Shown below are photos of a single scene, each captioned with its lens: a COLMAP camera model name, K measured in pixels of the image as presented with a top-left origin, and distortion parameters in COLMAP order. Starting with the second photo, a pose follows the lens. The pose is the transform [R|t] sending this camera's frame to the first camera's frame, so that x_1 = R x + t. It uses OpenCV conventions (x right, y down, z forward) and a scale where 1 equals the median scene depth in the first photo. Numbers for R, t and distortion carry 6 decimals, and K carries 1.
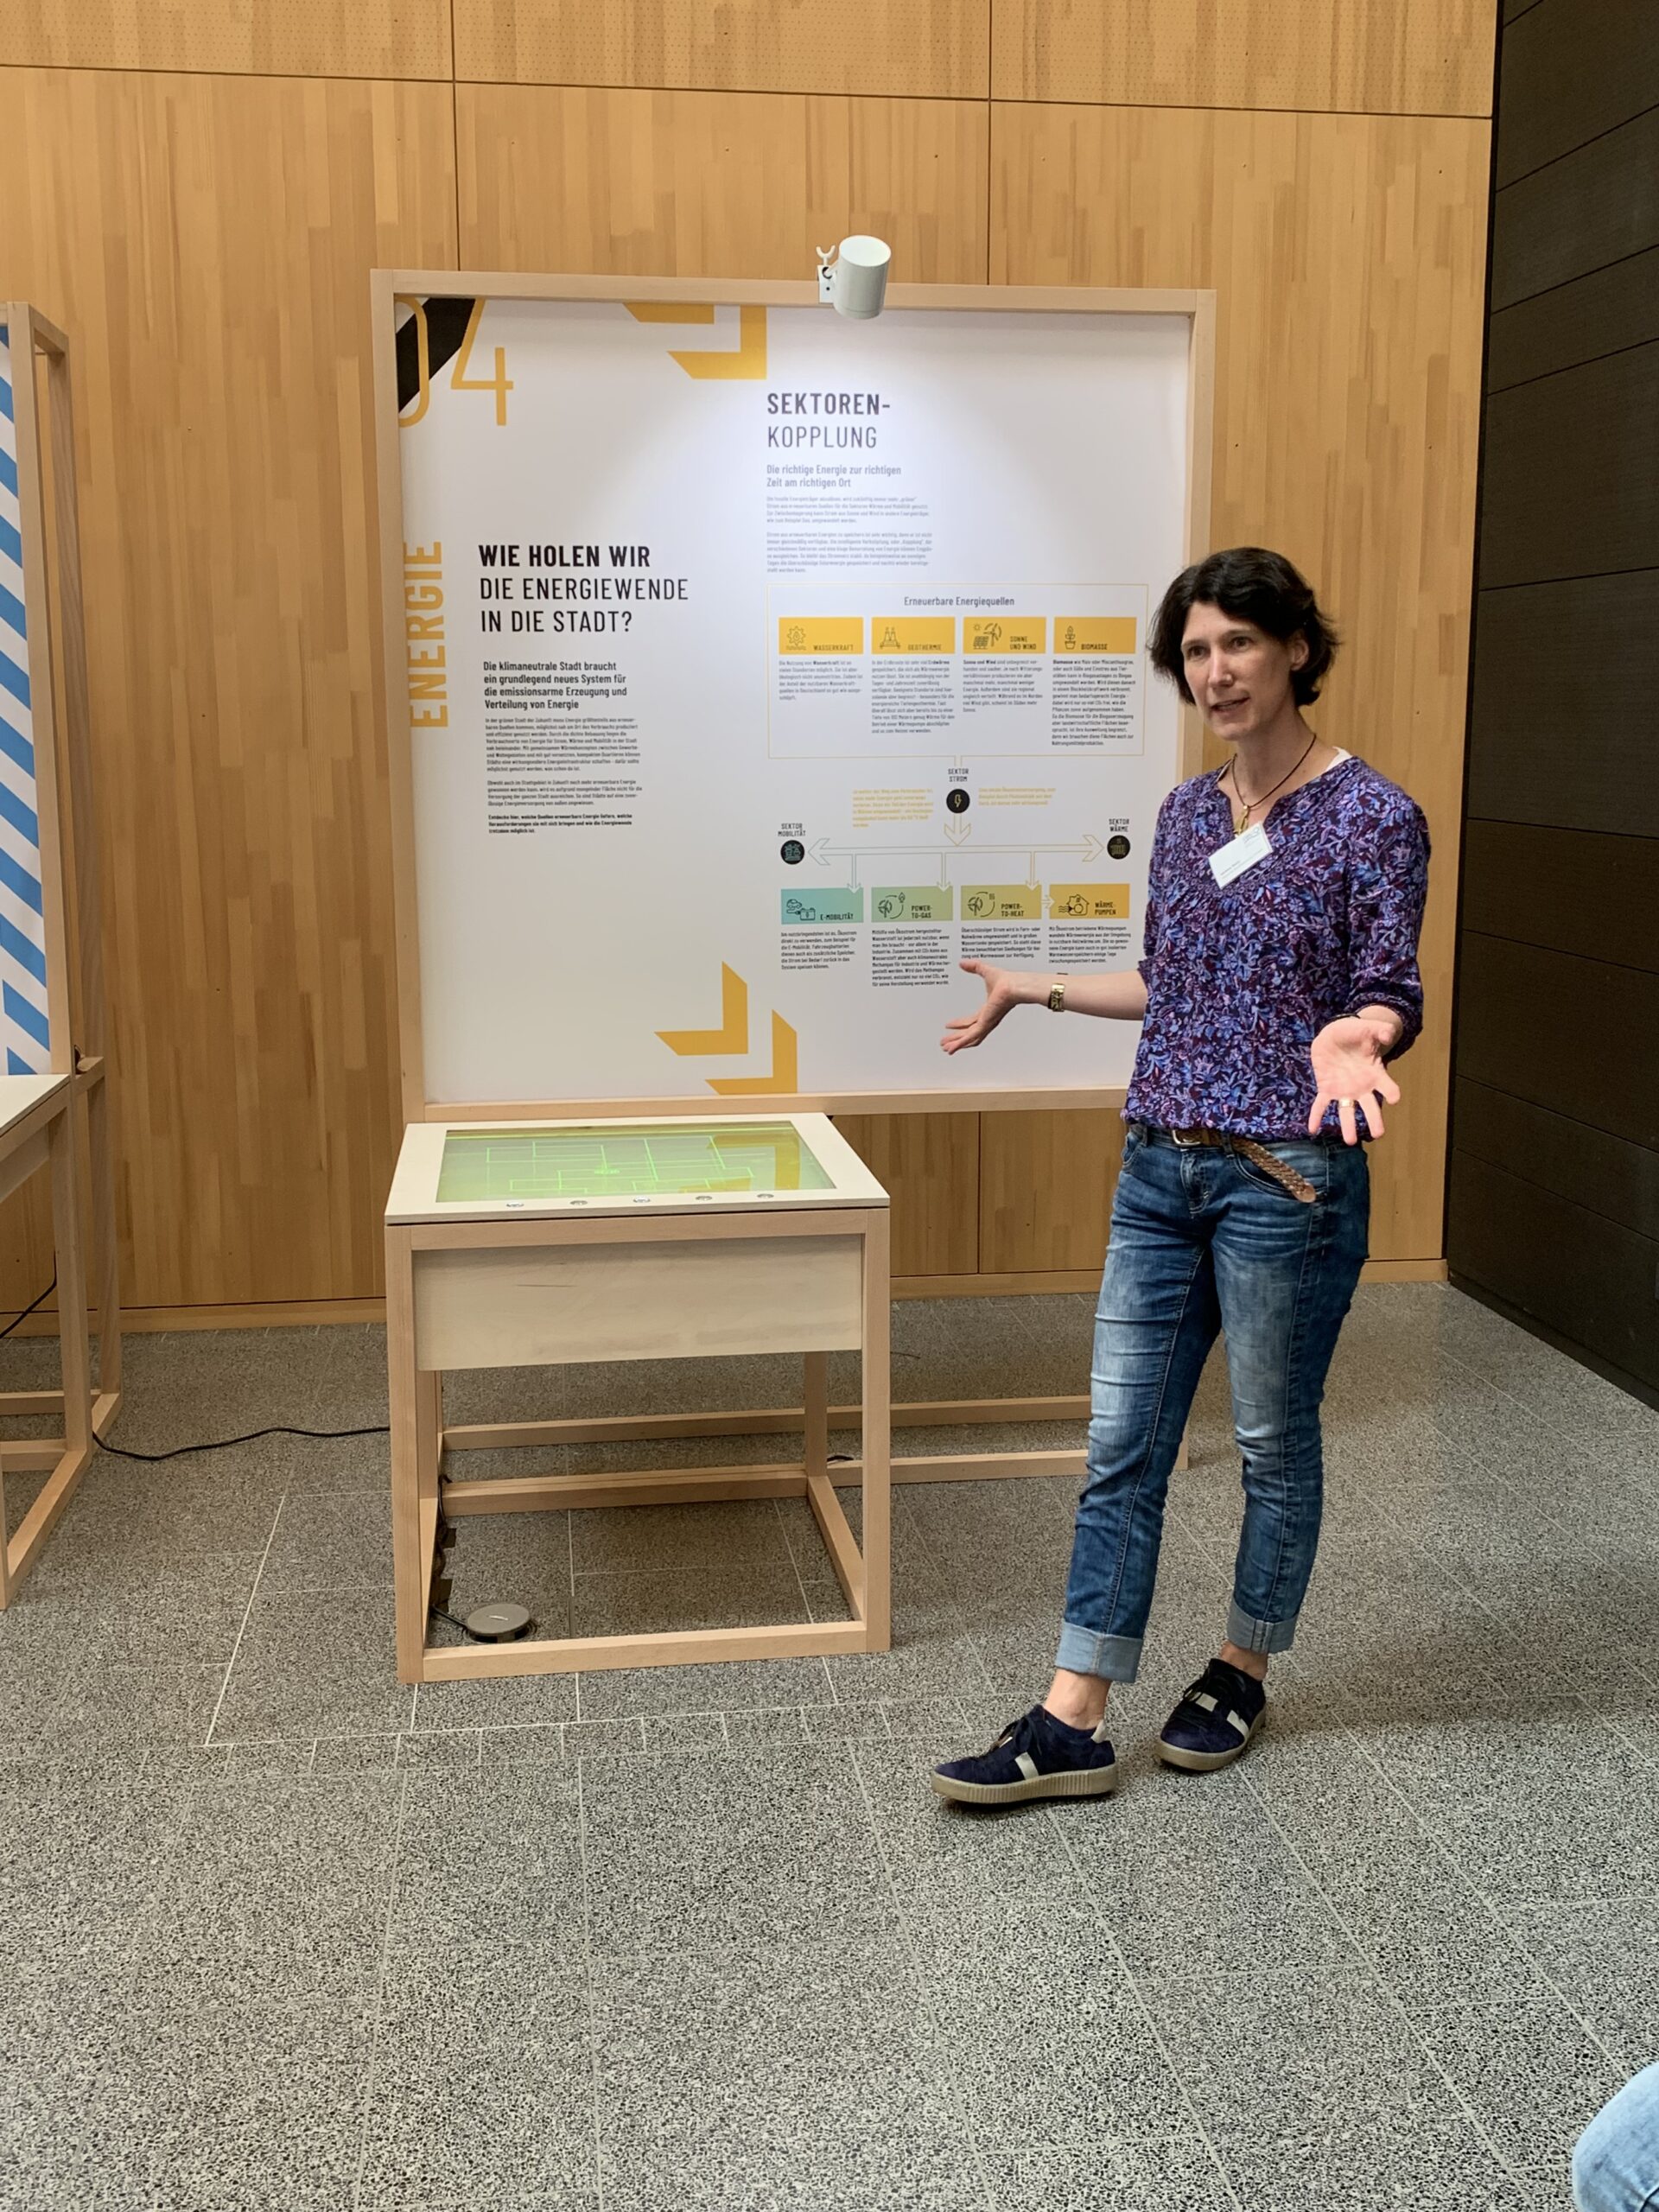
lens RADIAL K [[2247.8, 0, 830.2], [0, 2247.8, 1107.2], [0, 0, 1]] dist [0.003988, 0.000000]
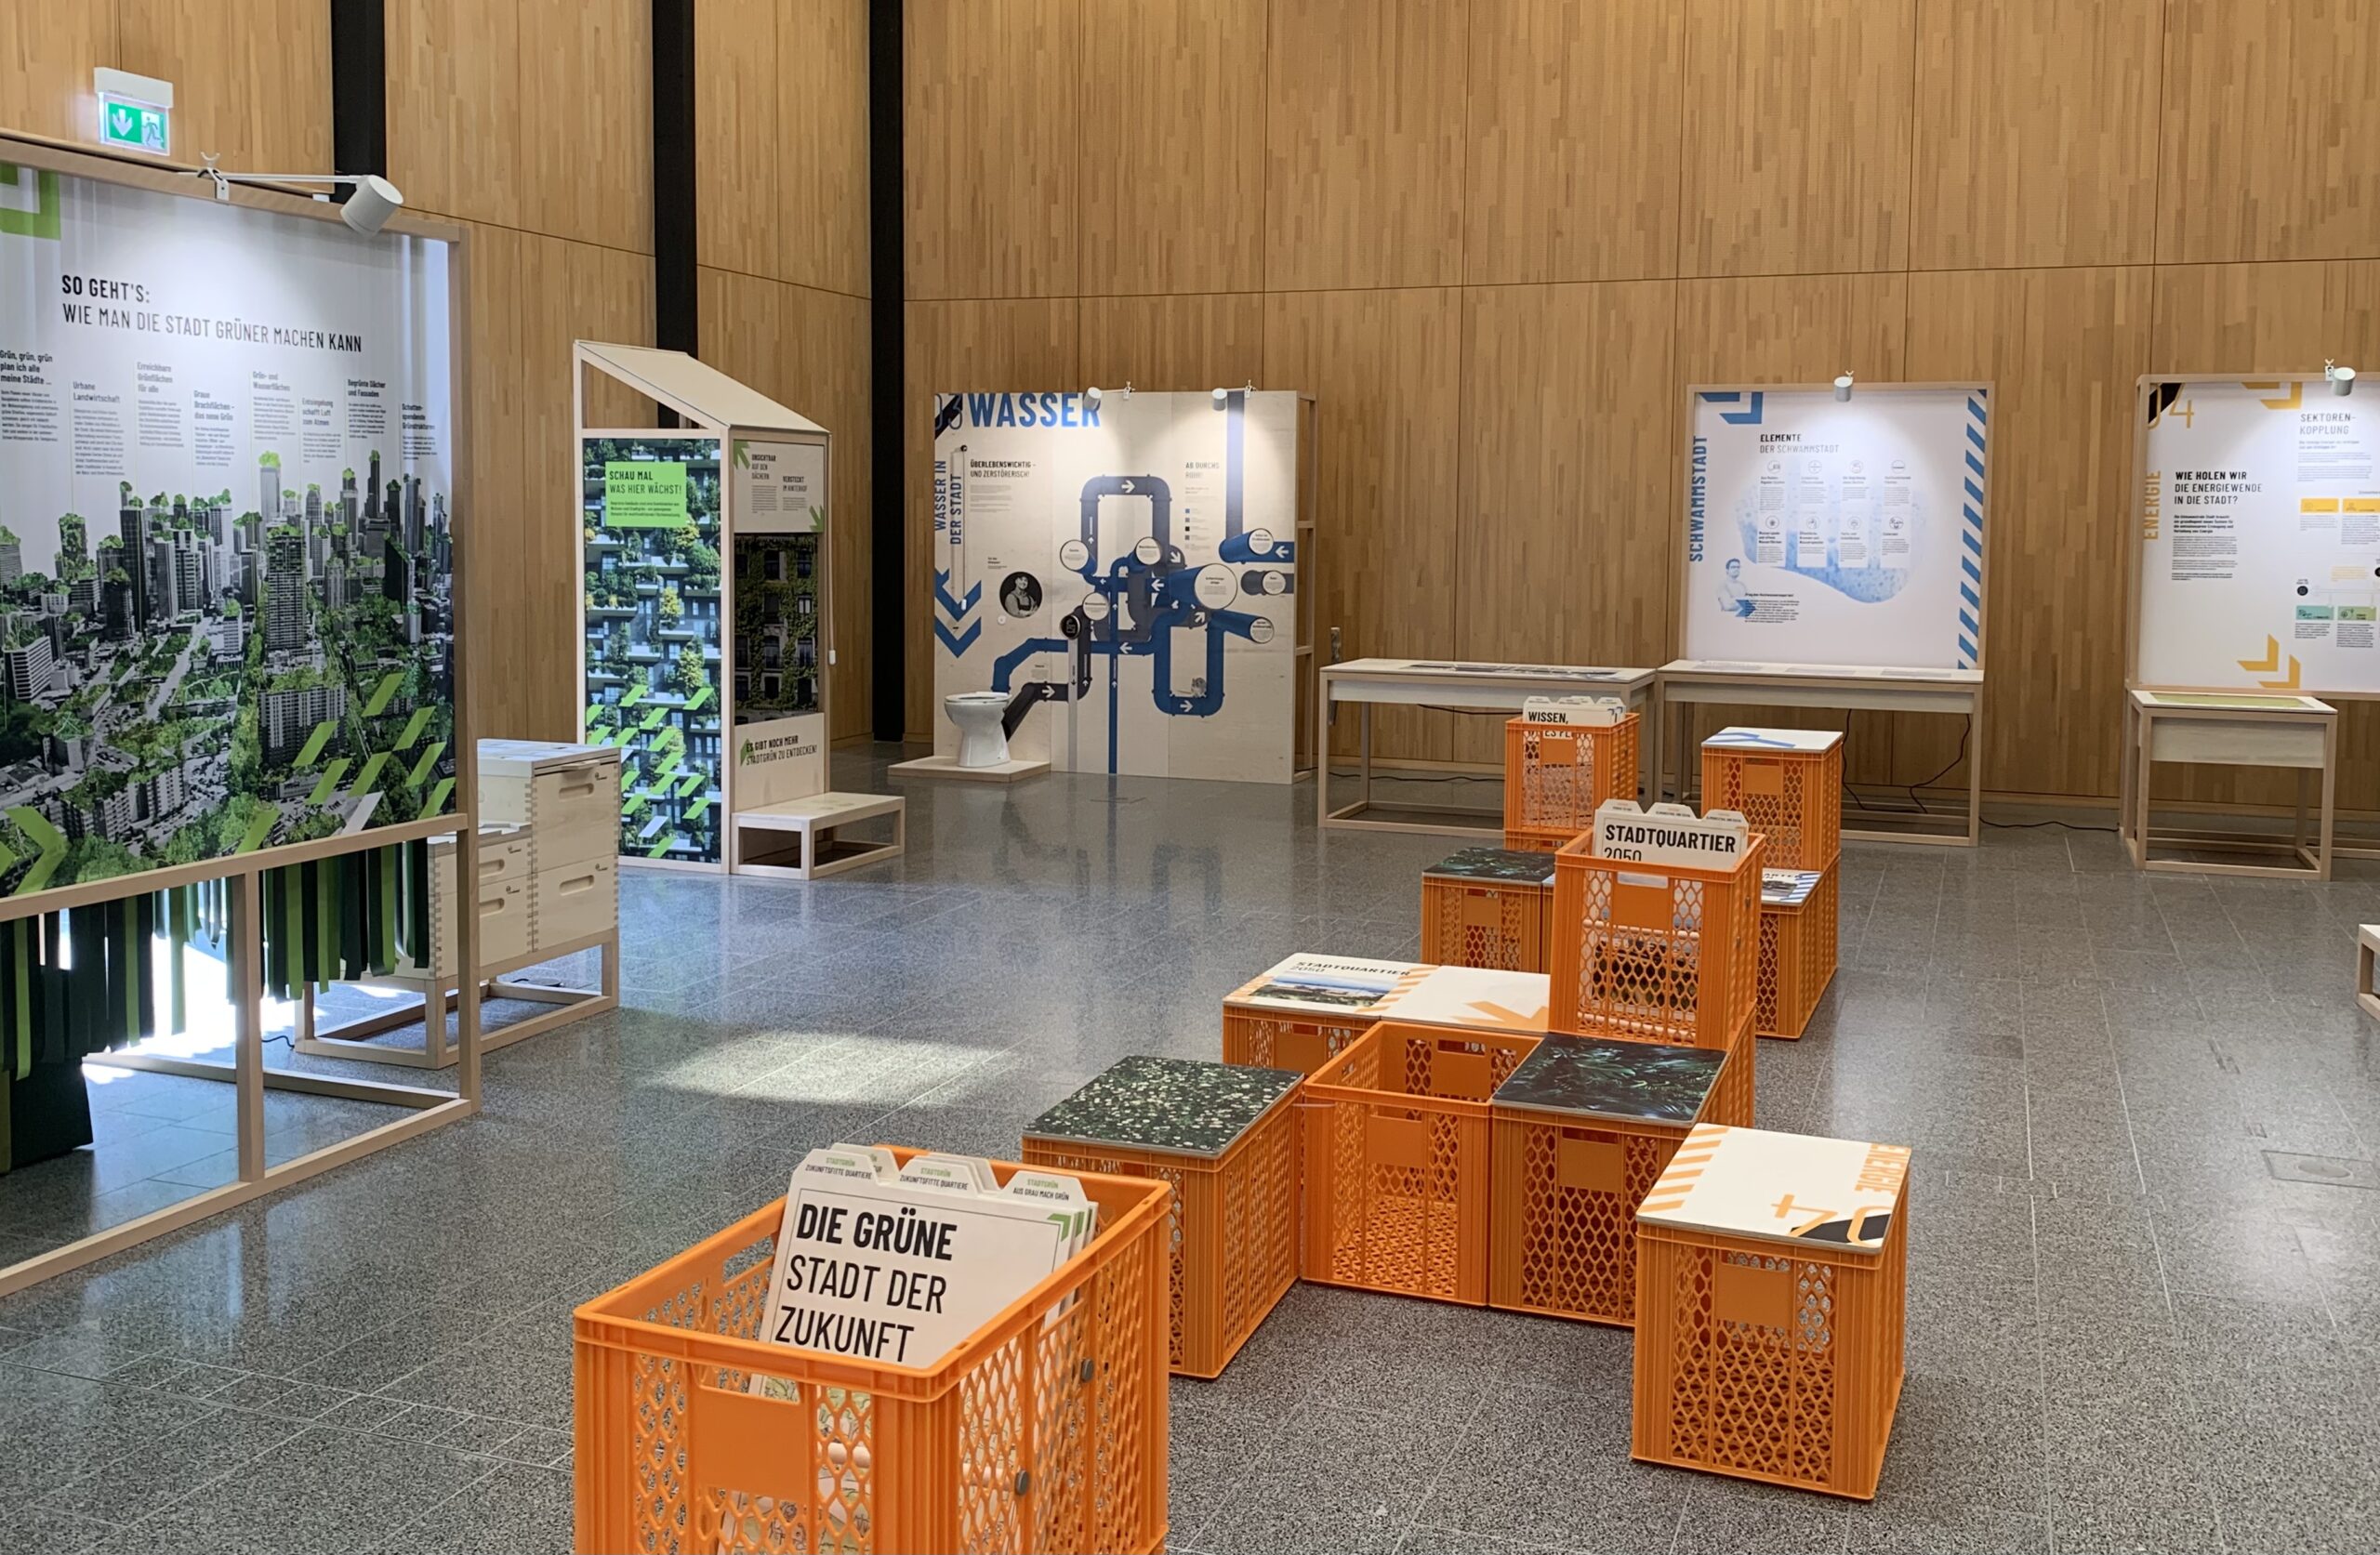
lens RADIAL K [[2144.3, 0, 1175.2], [0, 2144.3, 683.8], [0, 0, 1]] dist [-0.019791, 0.023533]
pose [[0.878953, 0.045116, -0.474769, 0.014256], [-0.089596, 0.993411, -0.071471, 0.275753], [0.468416, 0.105357, 0.877204, -1.685416]]
